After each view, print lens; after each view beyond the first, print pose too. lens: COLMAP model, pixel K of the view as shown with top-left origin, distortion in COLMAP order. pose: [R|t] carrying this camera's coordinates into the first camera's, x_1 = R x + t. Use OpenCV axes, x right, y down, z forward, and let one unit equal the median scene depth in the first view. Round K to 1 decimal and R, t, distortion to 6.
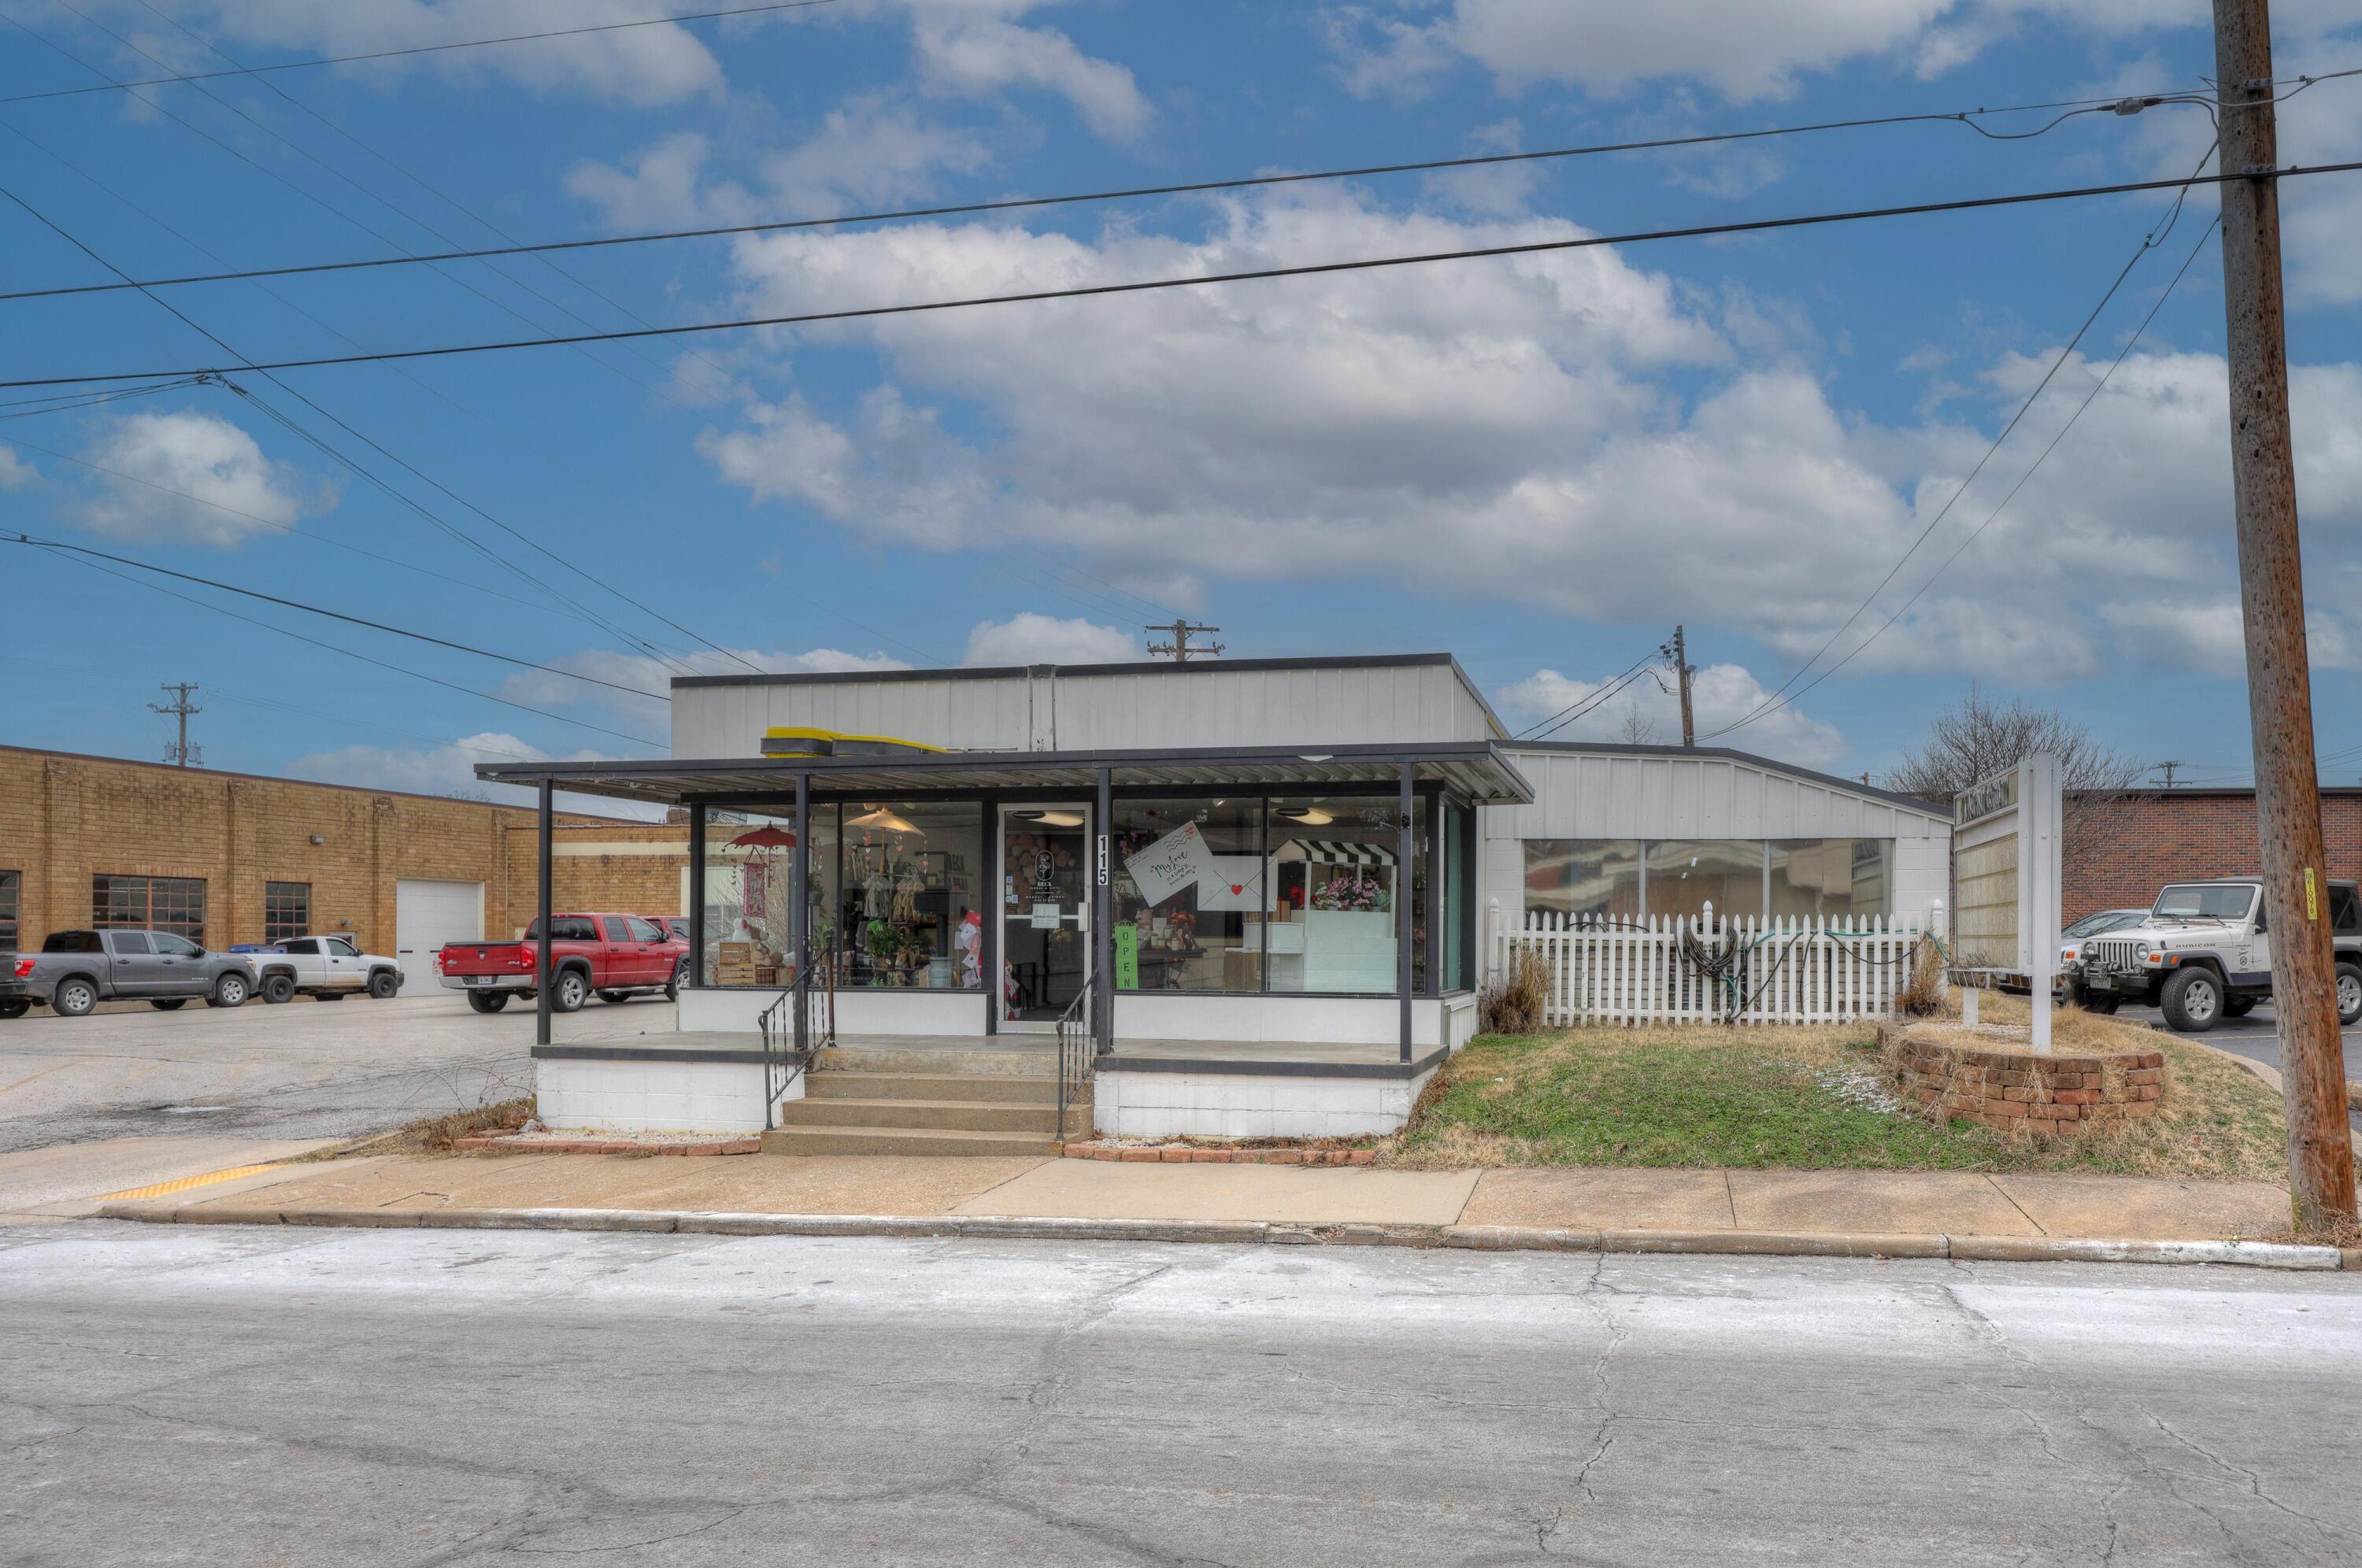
lens RADIAL K [[1528.5, 0, 1274.1], [0, 1528.5, 836.6], [0, 0, 1]] dist [0.006526, -0.000171]
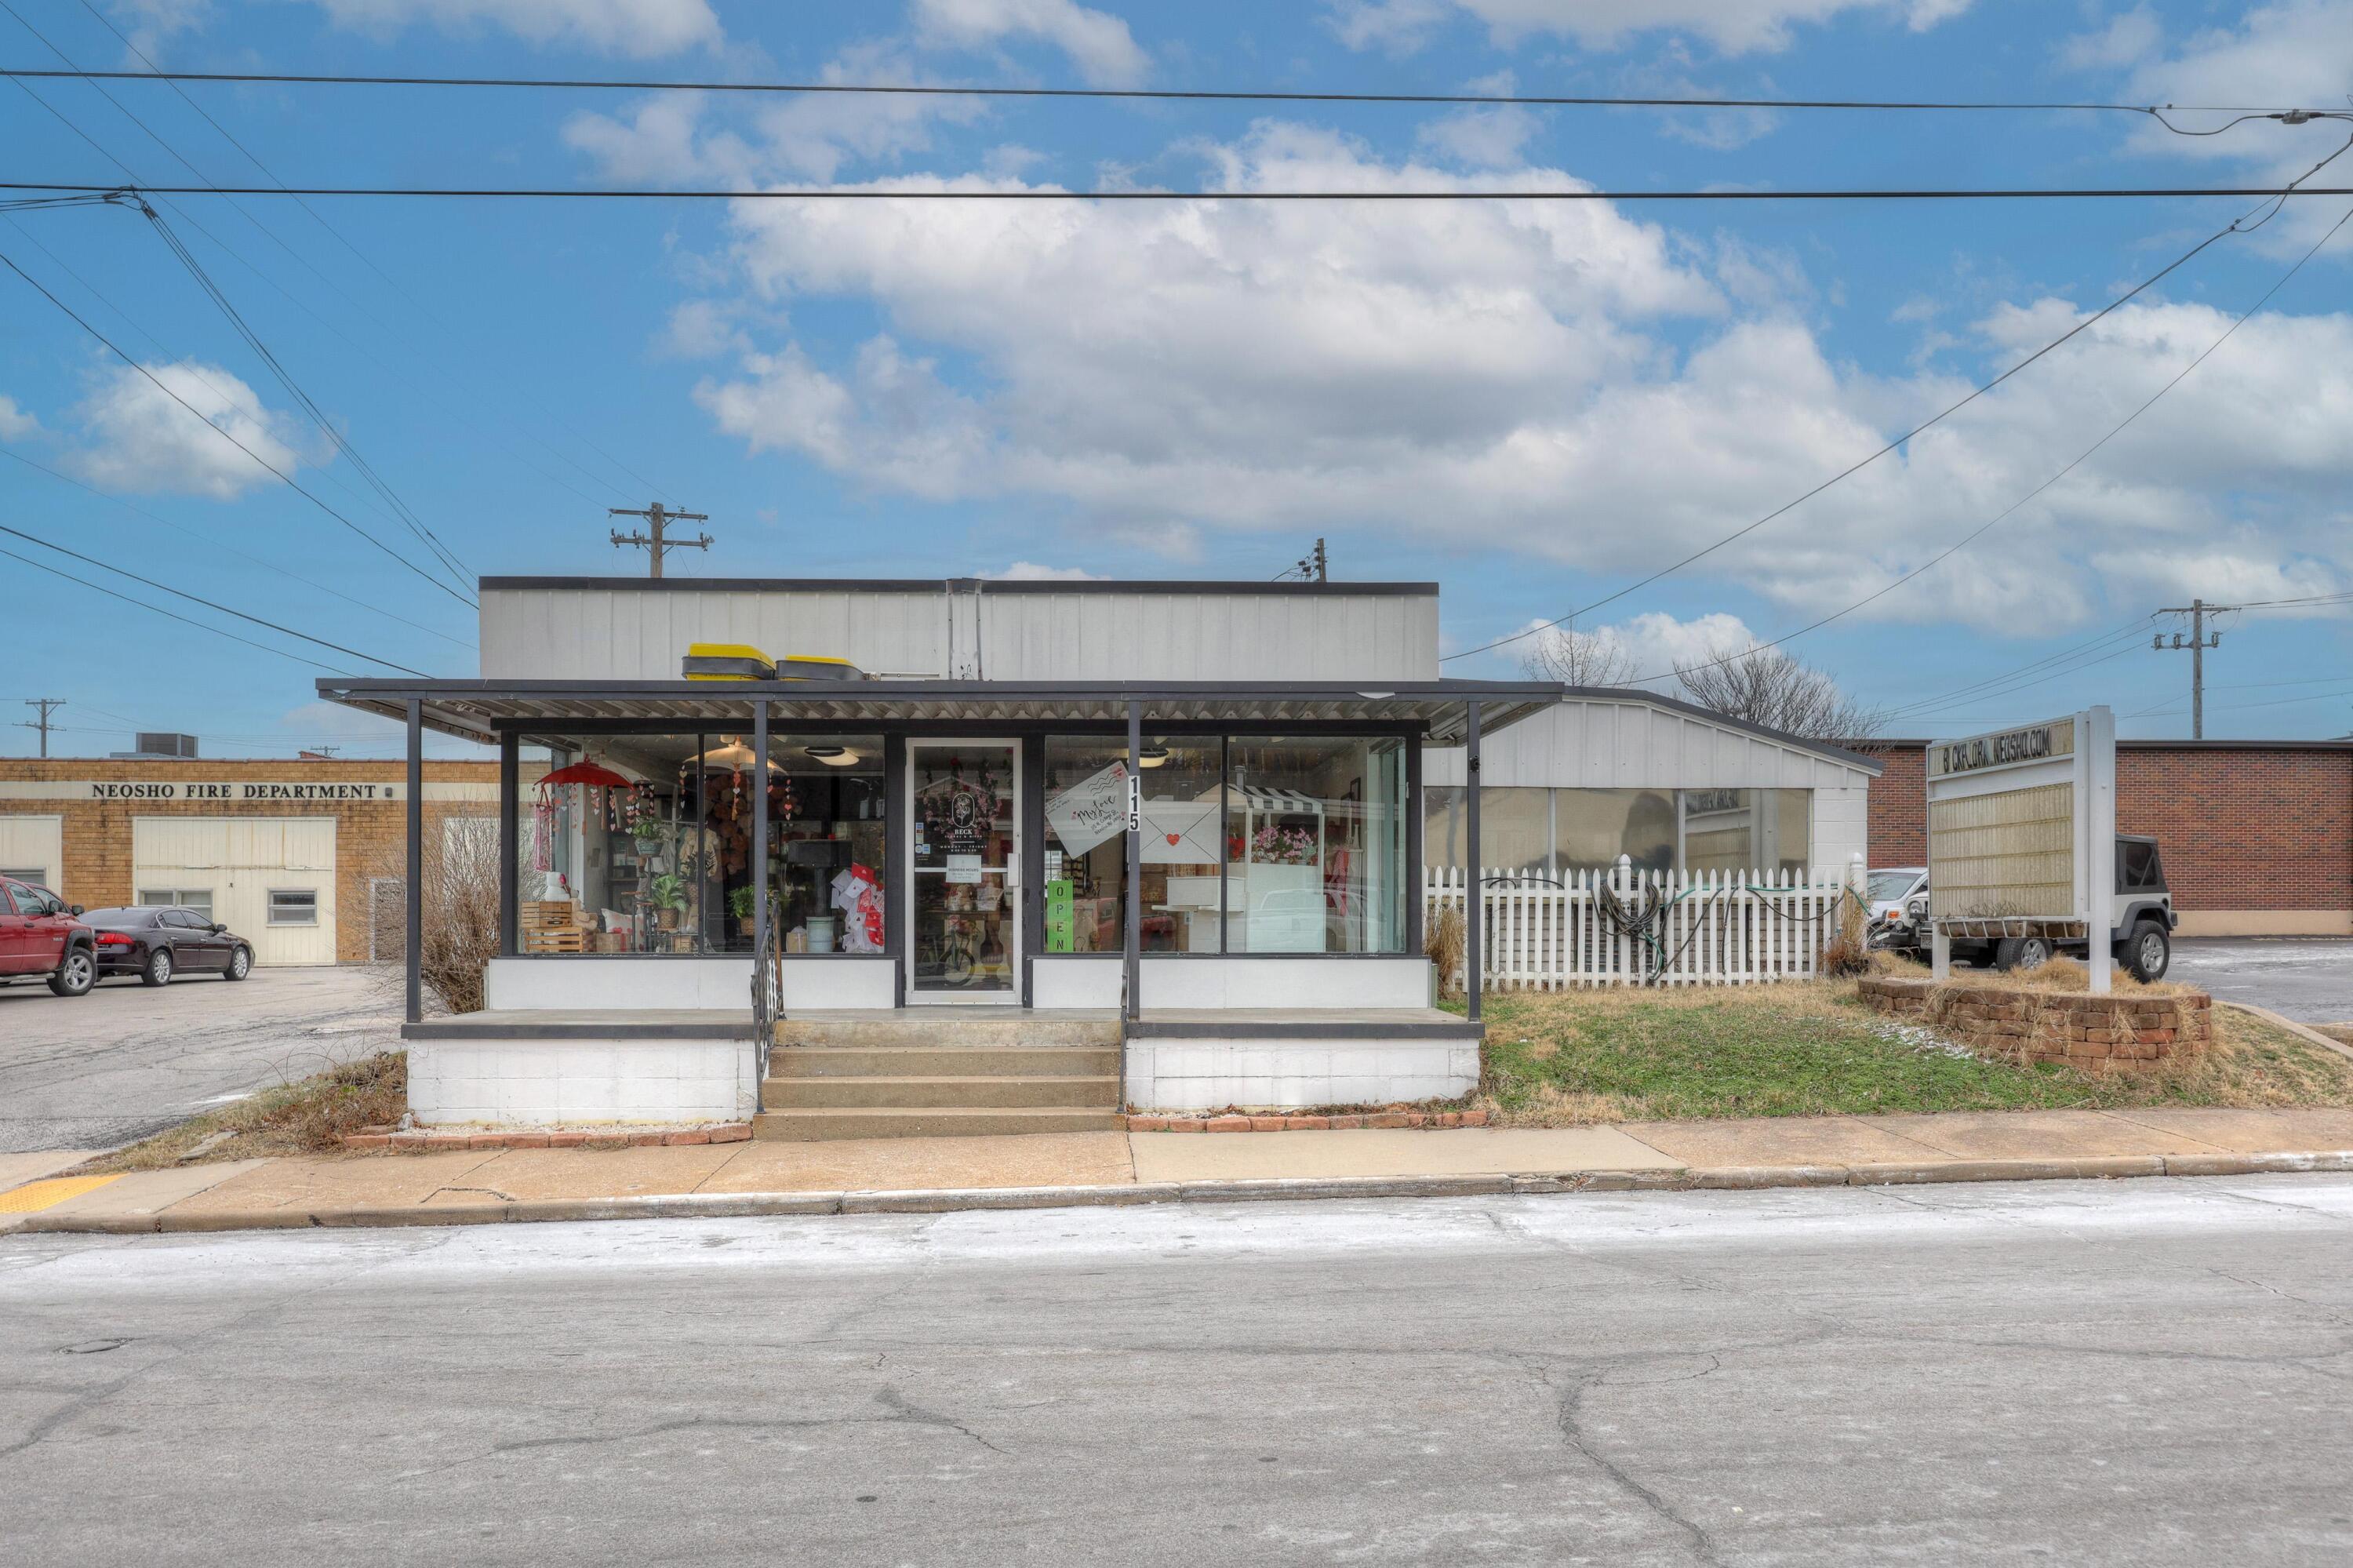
lens RADIAL K [[1905.2, 0, 1176.5], [0, 1905.2, 784.0], [0, 0, 1]] dist [-0.003244, 0.003808]
pose [[0.975464, 0.010266, 0.219920, -0.263664], [-0.010129, 0.999947, -0.001751, 0.004531], [-0.219927, -0.000520, 0.975516, -0.076076]]
